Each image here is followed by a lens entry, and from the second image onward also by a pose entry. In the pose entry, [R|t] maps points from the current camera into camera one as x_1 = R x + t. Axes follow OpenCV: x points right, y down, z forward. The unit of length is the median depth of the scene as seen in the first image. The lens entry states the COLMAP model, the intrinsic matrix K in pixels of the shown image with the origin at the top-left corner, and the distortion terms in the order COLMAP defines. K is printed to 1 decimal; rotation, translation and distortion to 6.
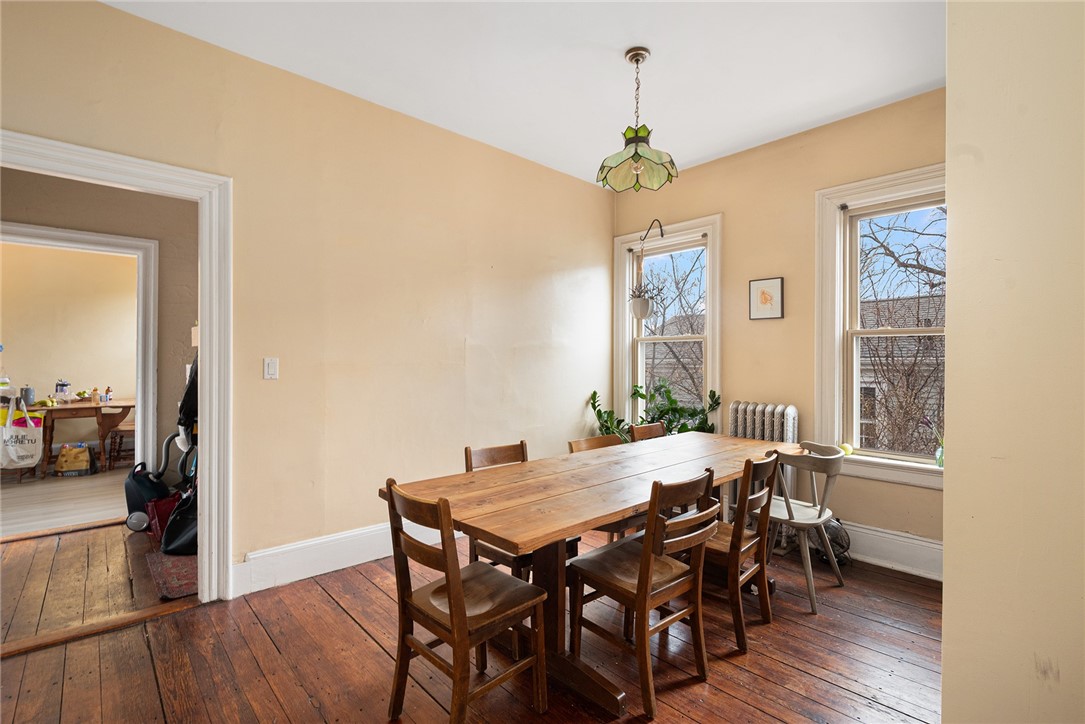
lens RADIAL K [[505.8, 0, 548.6], [0, 505.8, 362.0], [0, 0, 1]] dist [0.004298, -0.003865]
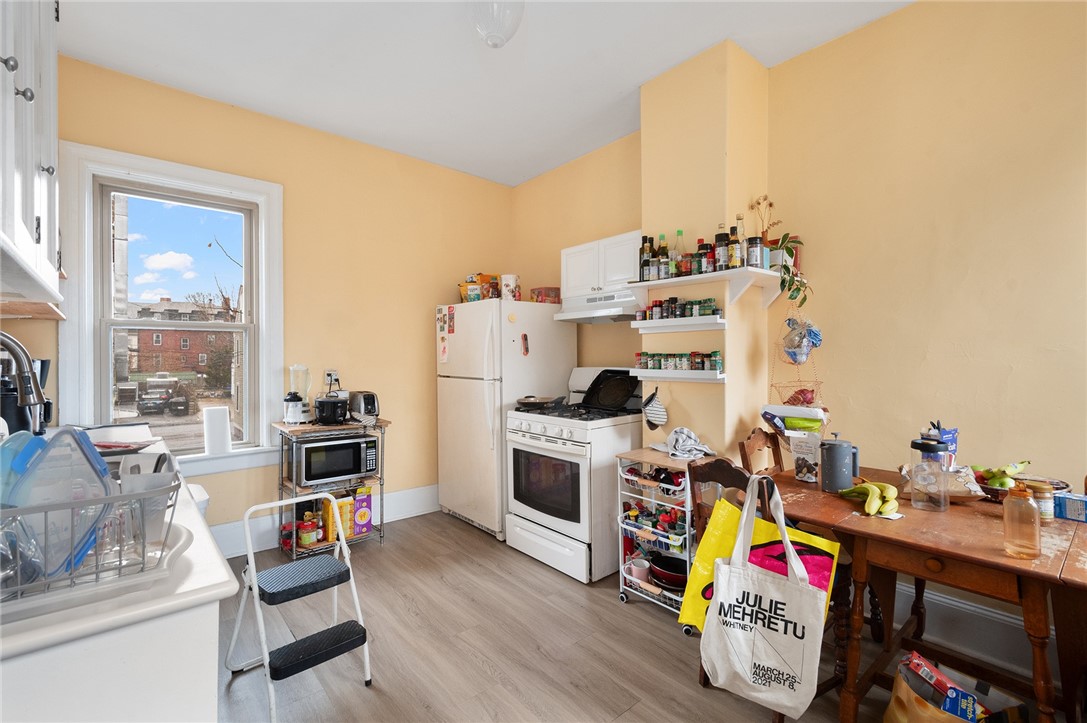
lens RADIAL K [[489.4, 0, 546.3], [0, 489.4, 357.6], [0, 0, 1]] dist [0.010714, -0.003118]
pose [[-0.032279, -0.019404, -0.999291, -0.673774], [-0.005883, 0.999798, -0.019224, -0.001922], [0.999462, 0.005259, -0.032387, 0.809503]]
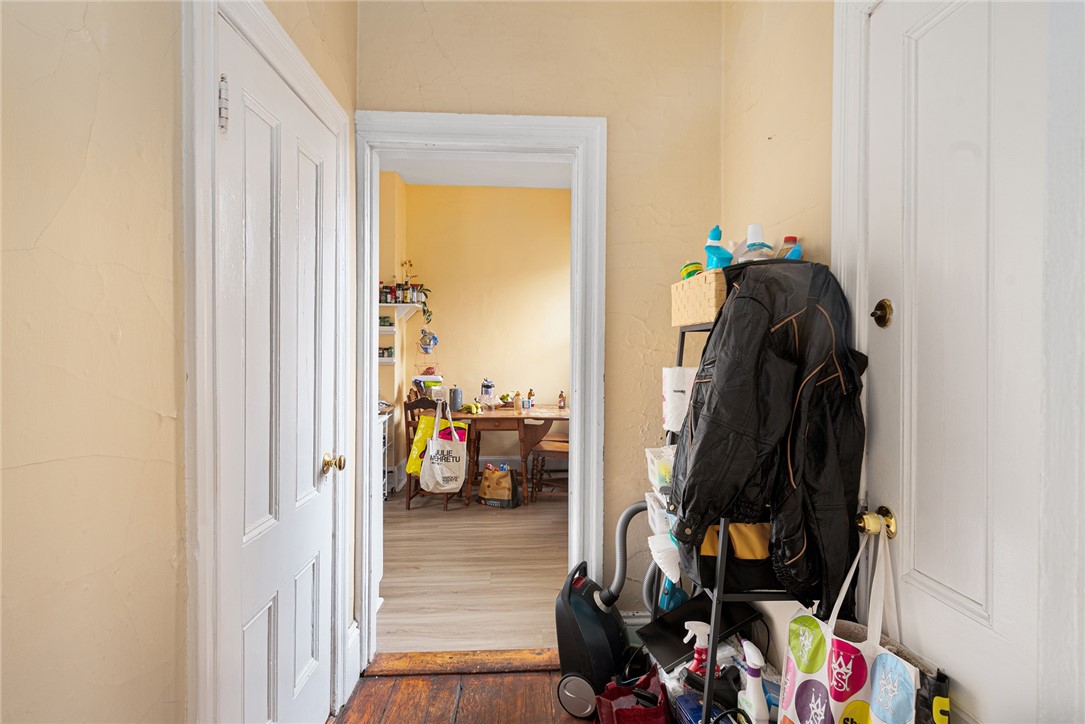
lens RADIAL K [[564.1, 0, 543.1], [0, 564.1, 358.4], [0, 0, 1]] dist [-0.000457, -0.000002]
pose [[0.768126, 0.004188, -0.640285, -0.340998], [-0.002561, 0.999991, 0.003468, -0.001875], [0.640293, -0.001024, 0.768130, 0.393674]]
